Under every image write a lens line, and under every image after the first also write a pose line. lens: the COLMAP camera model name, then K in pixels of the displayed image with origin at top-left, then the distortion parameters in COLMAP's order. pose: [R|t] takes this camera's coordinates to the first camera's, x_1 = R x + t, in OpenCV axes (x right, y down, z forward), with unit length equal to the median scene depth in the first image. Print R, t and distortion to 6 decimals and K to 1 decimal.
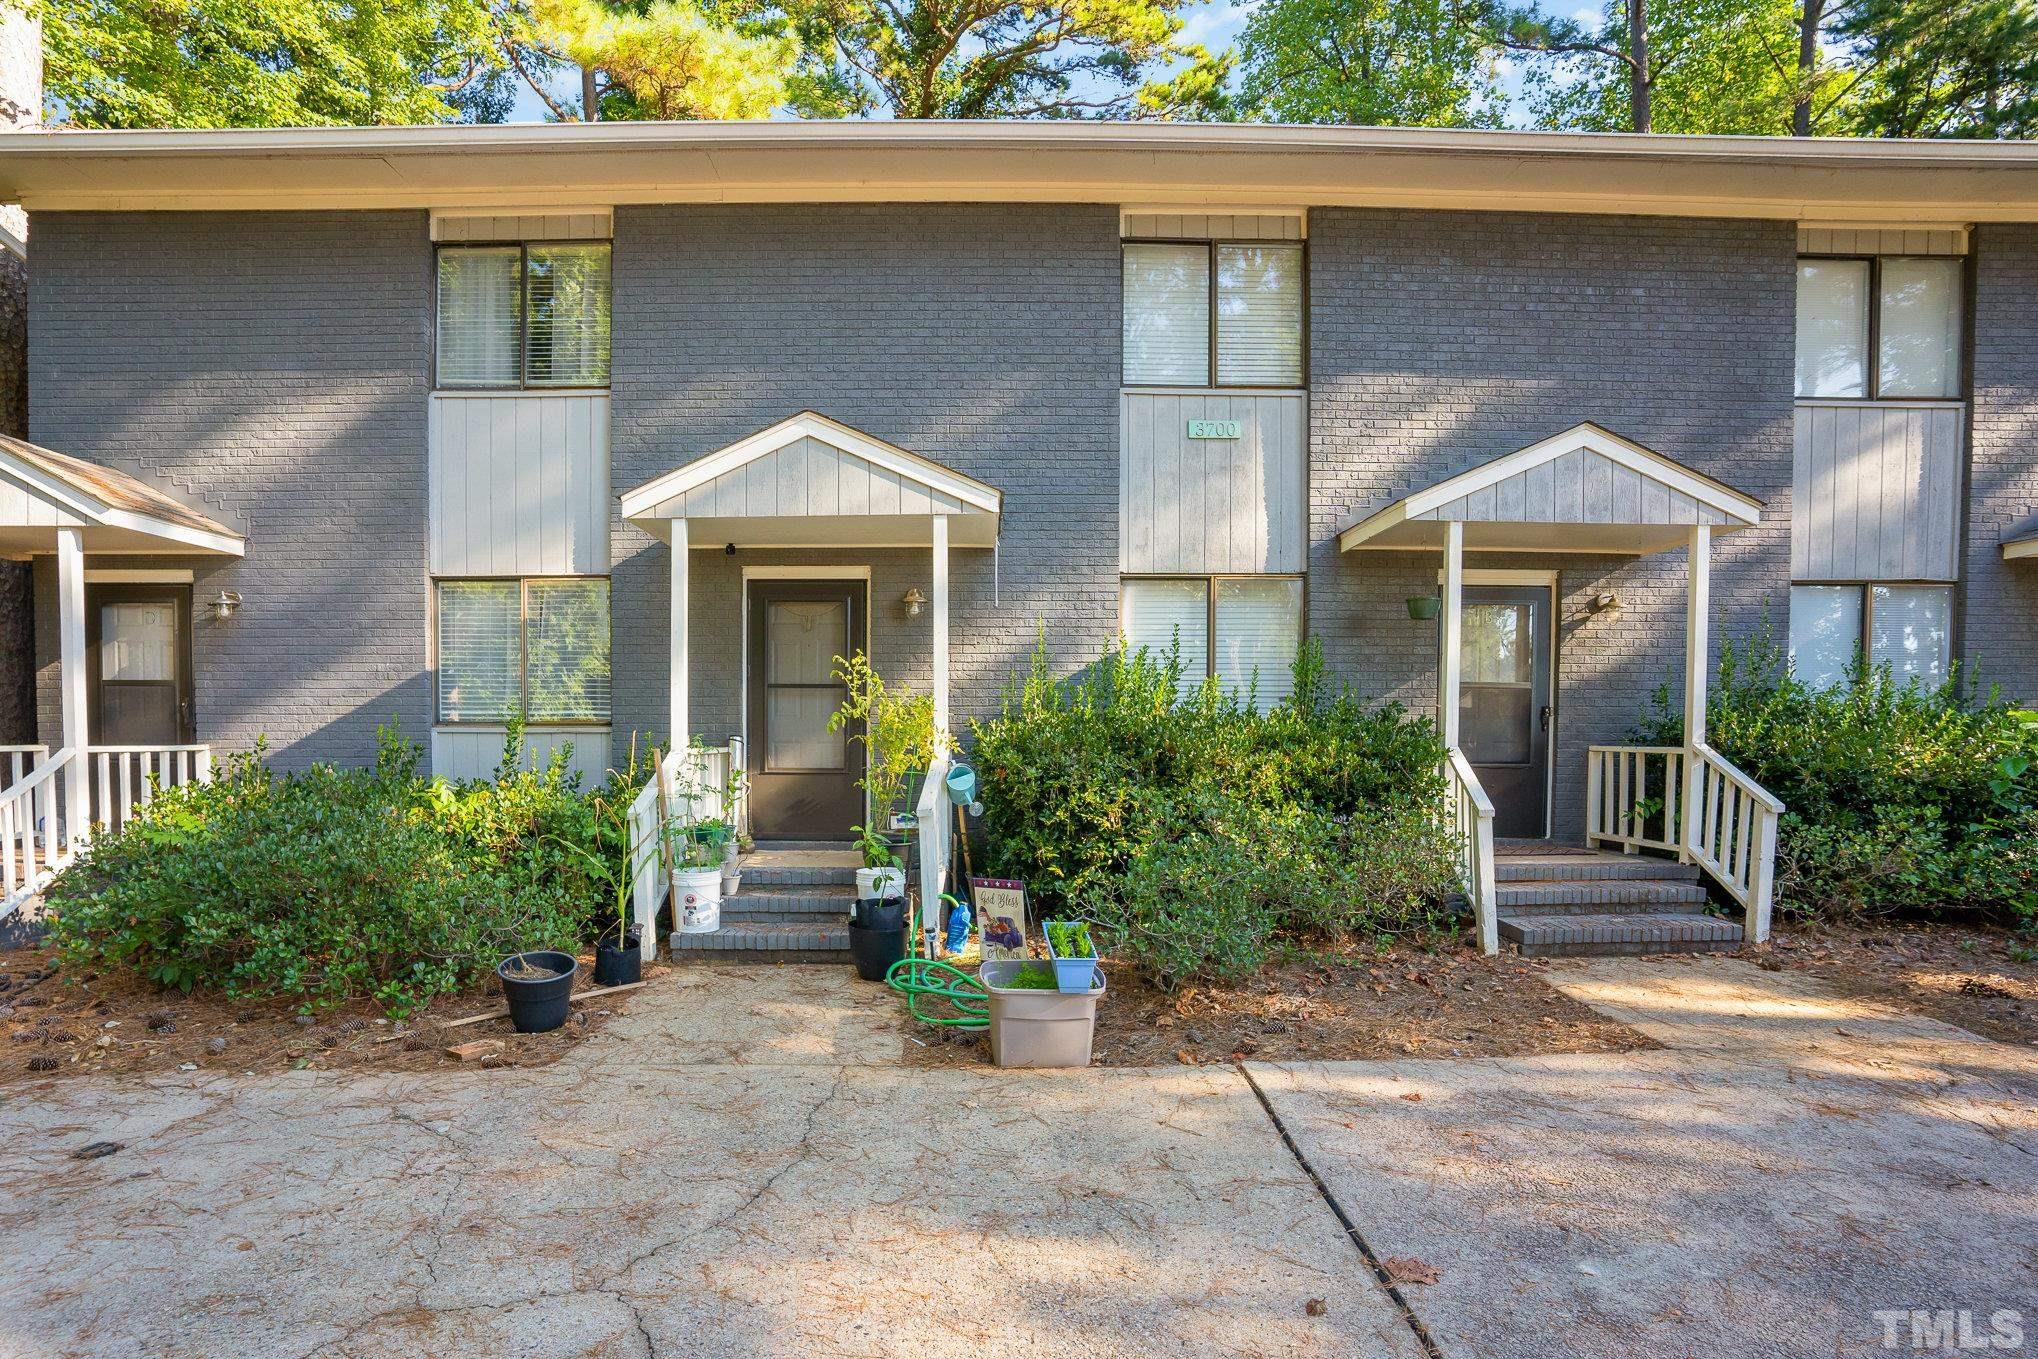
lens RADIAL K [[1127.6, 0, 994.0], [0, 1127.6, 710.3], [0, 0, 1]] dist [-0.099318, 0.056107]
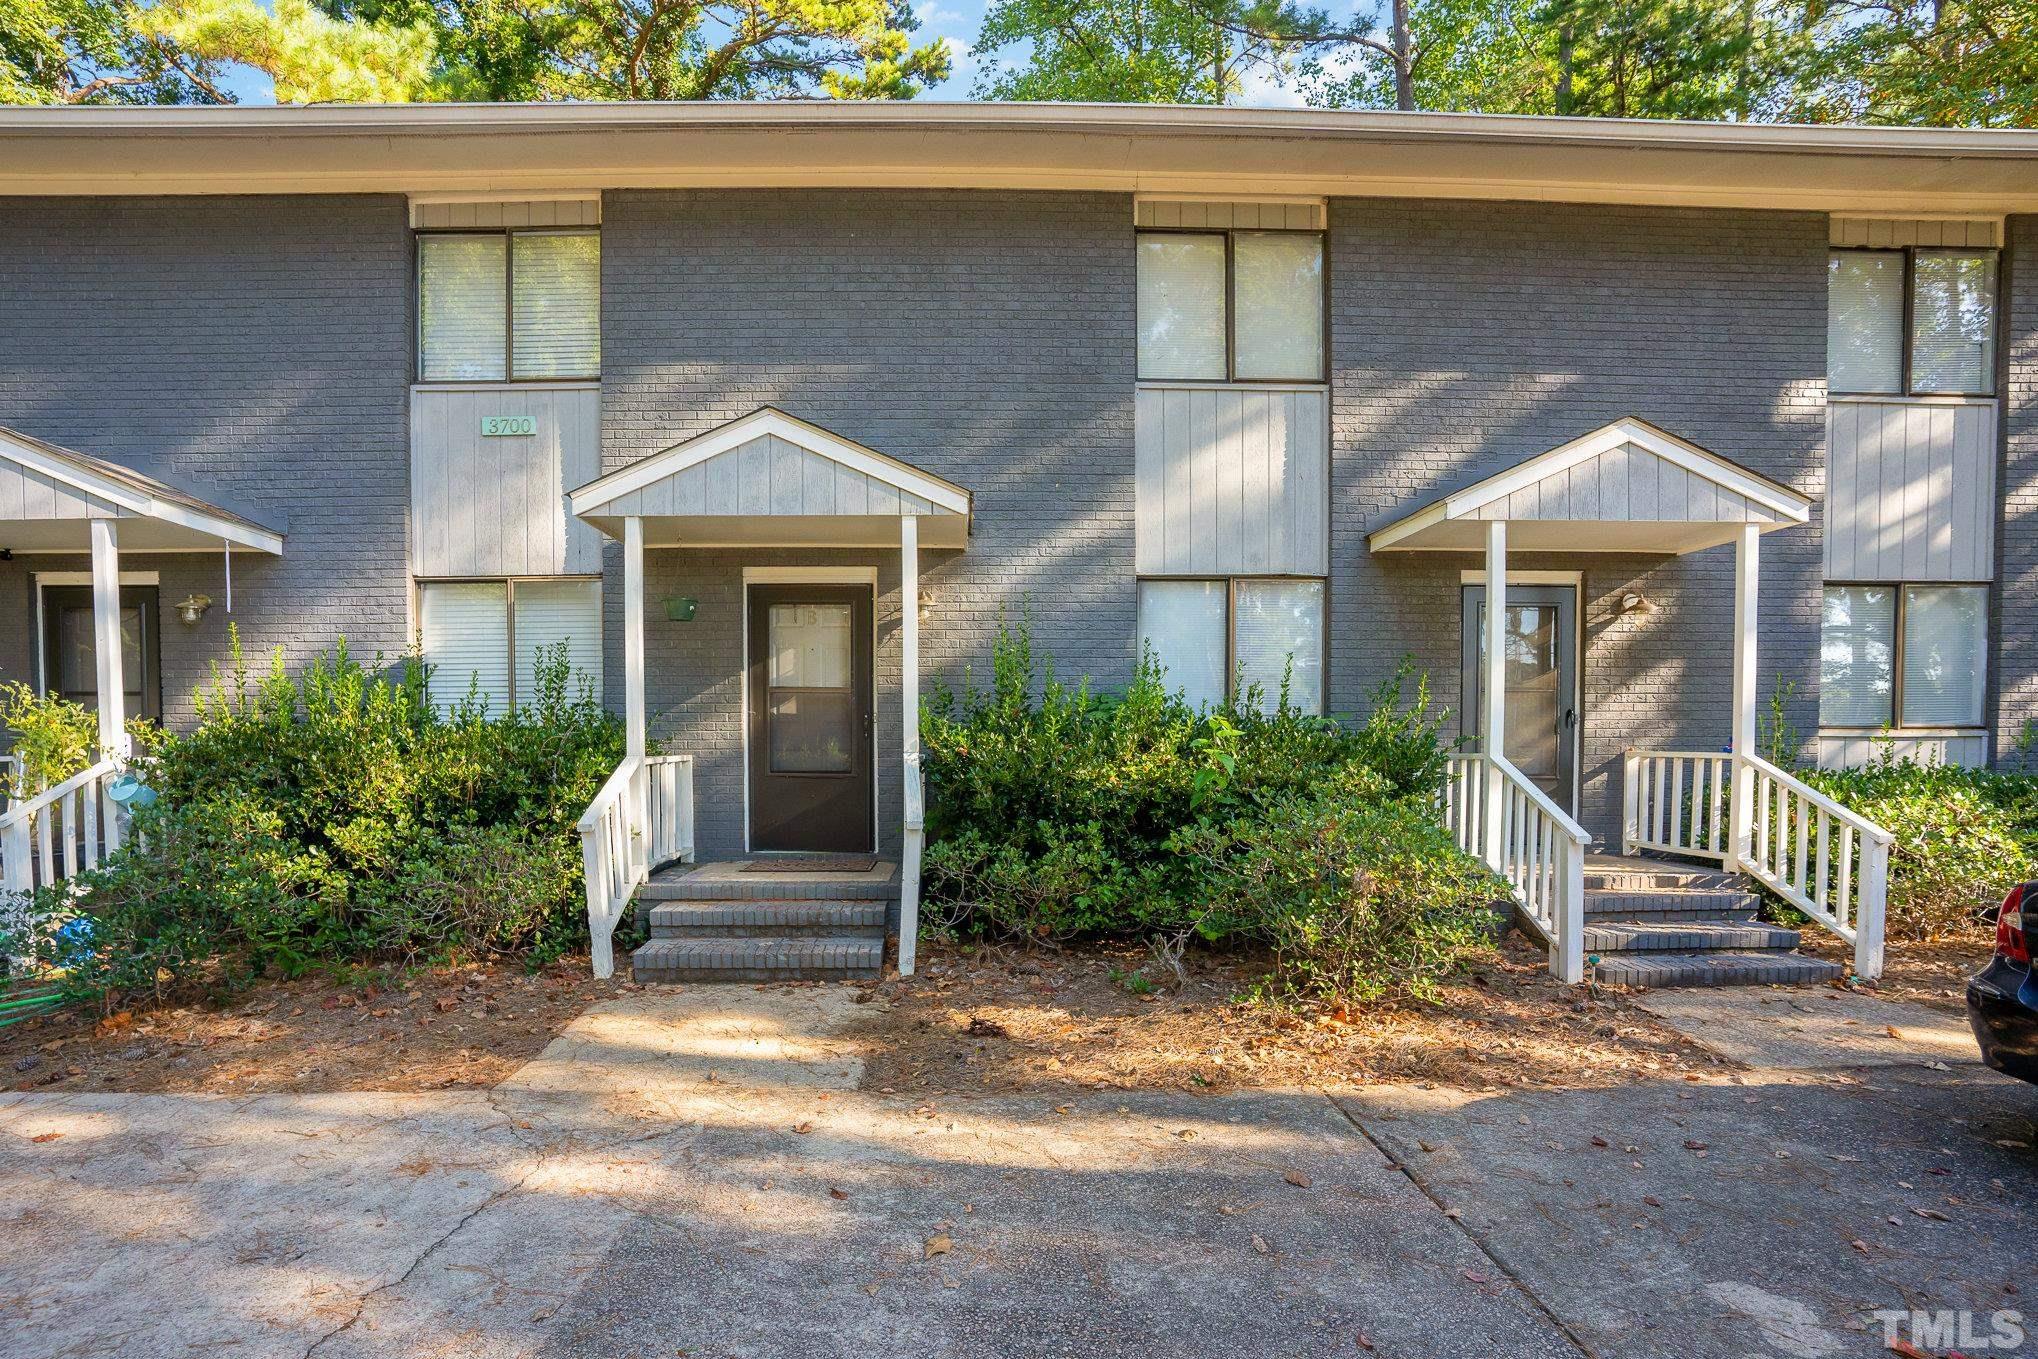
lens RADIAL K [[1158.5, 0, 1016.5], [0, 1158.5, 708.3], [0, 0, 1]] dist [-0.092912, 0.046371]
pose [[0.999862, -0.002844, 0.016375, 0.623192], [0.002946, 0.999976, -0.006214, -0.000962], [-0.016357, 0.006261, 0.999847, 0.019163]]
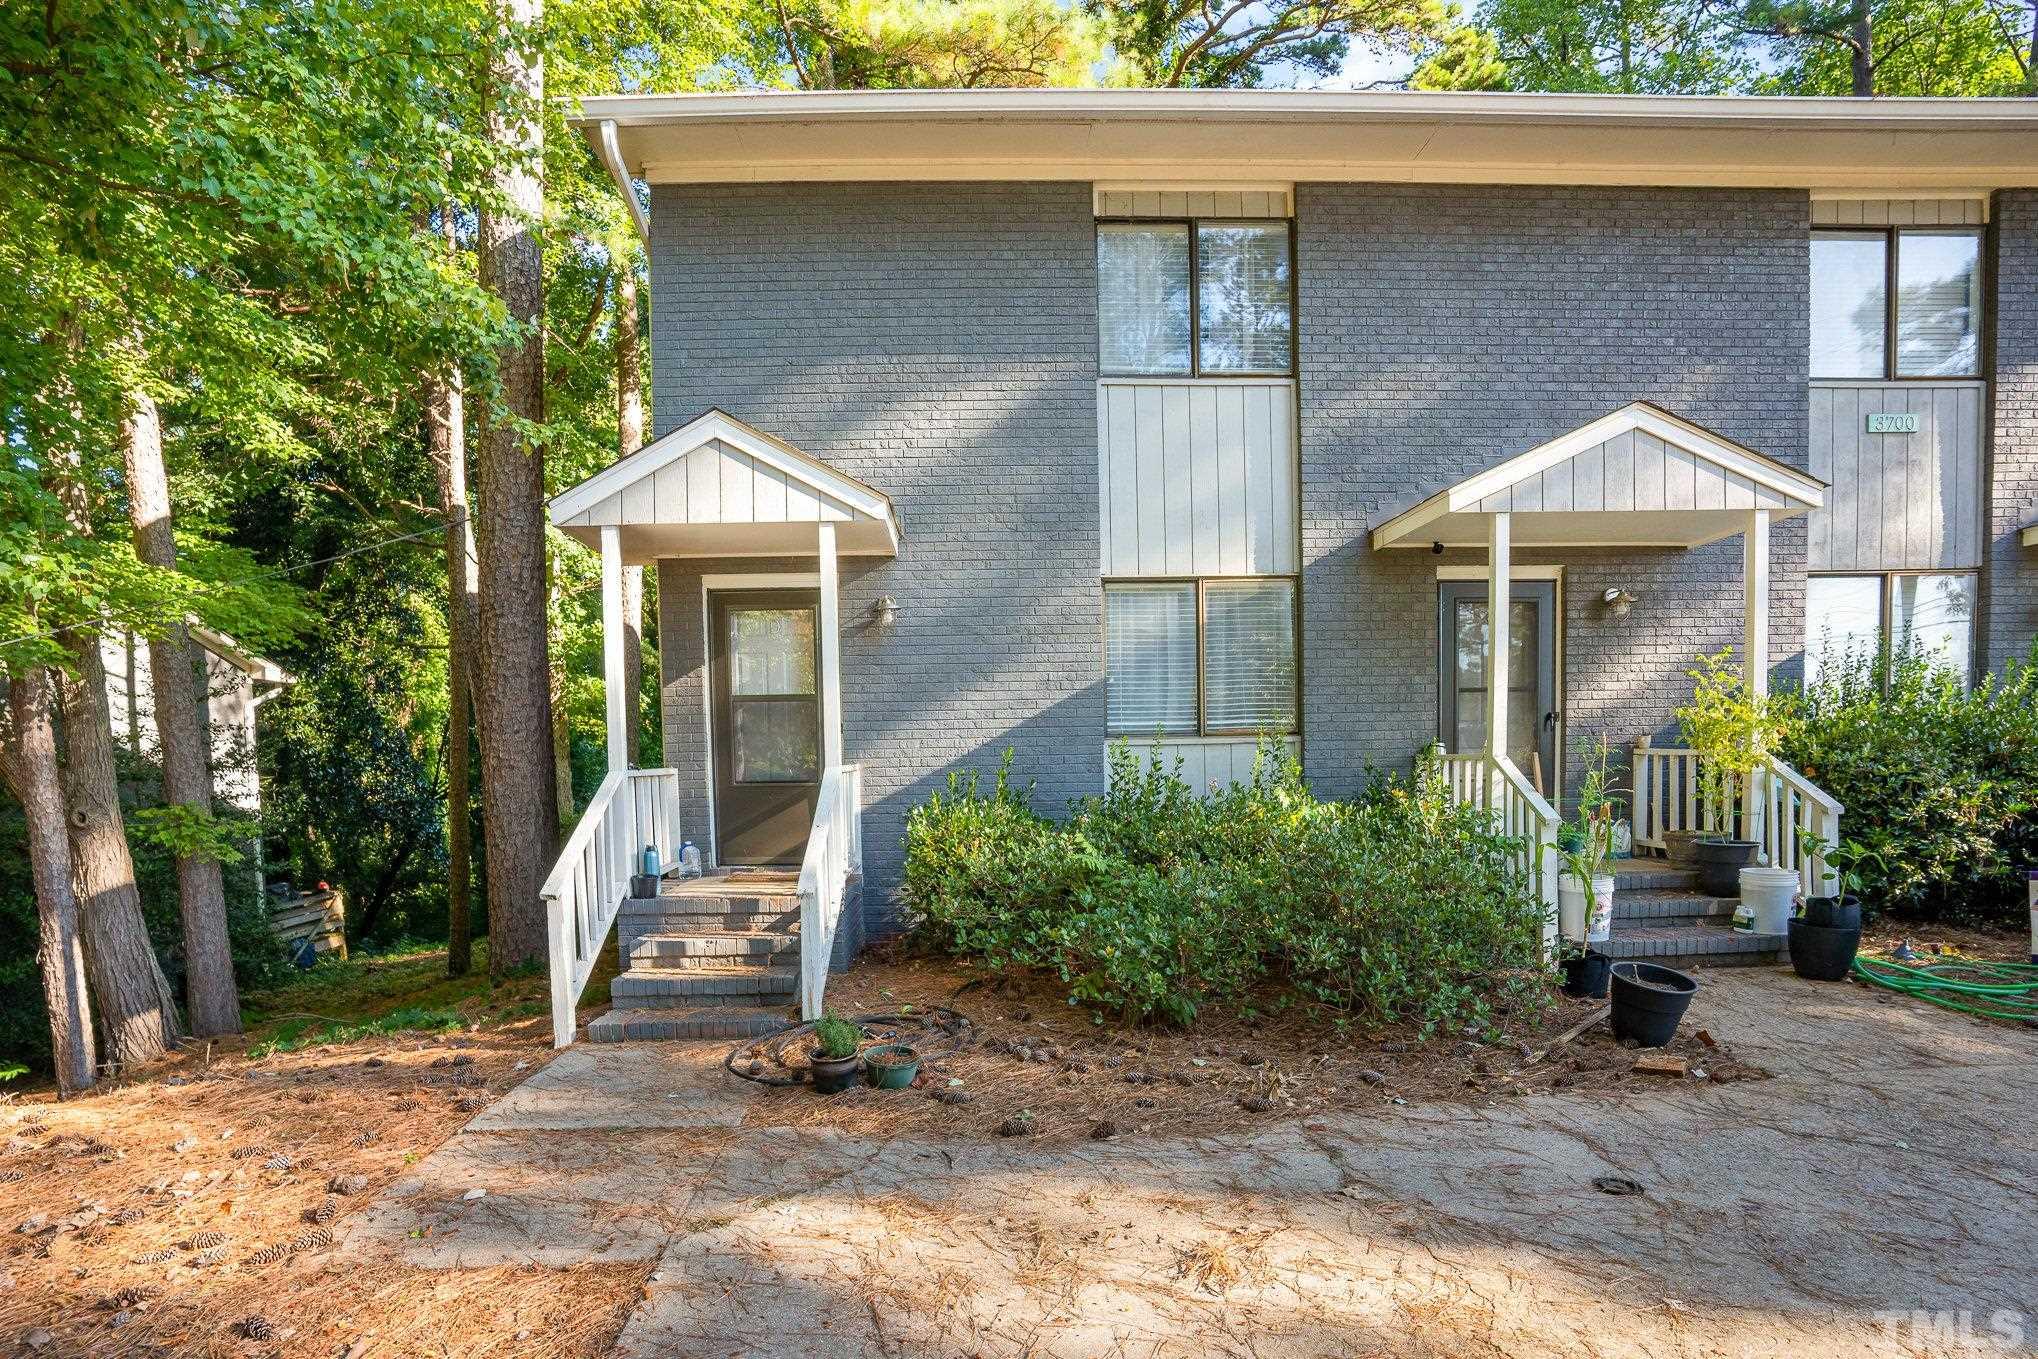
lens RADIAL K [[1193.0, 0, 1021.1], [0, 1193.0, 731.4], [0, 0, 1]] dist [-0.076461, 0.045952]
pose [[0.999565, -0.017635, 0.023631, -0.605398], [0.017459, 0.999818, 0.007633, -0.000852], [-0.023761, -0.007217, 0.999692, -0.003548]]
